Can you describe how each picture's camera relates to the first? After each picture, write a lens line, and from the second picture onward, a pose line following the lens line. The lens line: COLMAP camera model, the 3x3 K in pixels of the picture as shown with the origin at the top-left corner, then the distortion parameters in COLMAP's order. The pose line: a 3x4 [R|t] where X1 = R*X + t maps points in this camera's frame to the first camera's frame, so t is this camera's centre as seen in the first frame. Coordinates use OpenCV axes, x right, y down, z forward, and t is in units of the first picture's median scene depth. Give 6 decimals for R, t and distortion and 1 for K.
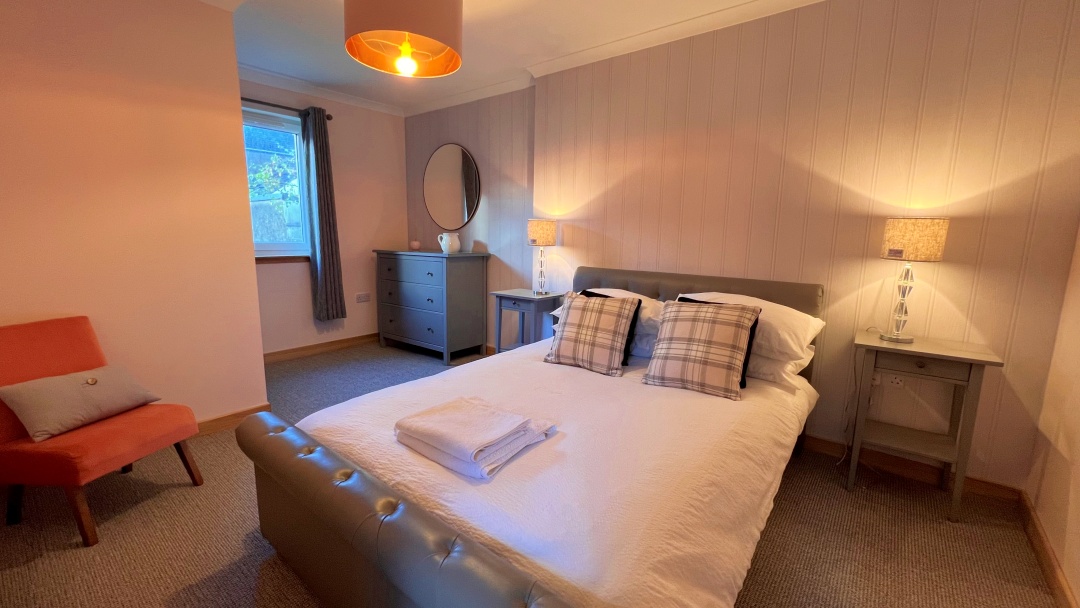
lens RADIAL K [[443.8, 0, 541.1], [0, 443.8, 305.9], [0, 0, 1]] dist [-0.003215, -0.000222]
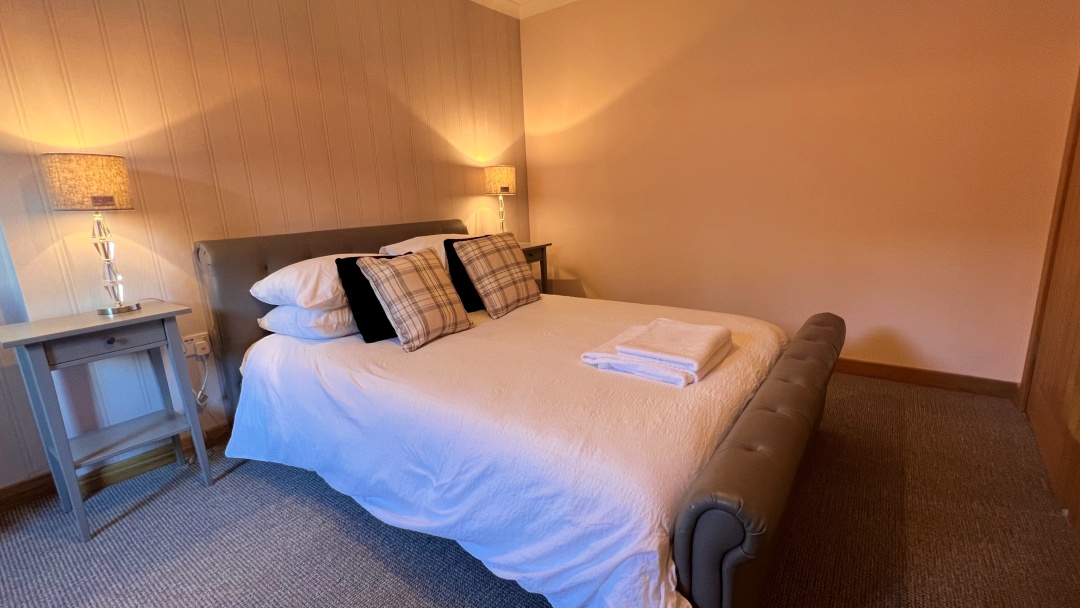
lens RADIAL K [[468.5, 0, 543.5], [0, 468.5, 300.9], [0, 0, 1]] dist [-0.002313, 0.001329]
pose [[-0.049002, -0.247479, 0.967653, -0.629076], [0.189770, 0.948863, 0.252283, -0.094876], [-0.980605, 0.195994, 0.000467, 0.650675]]
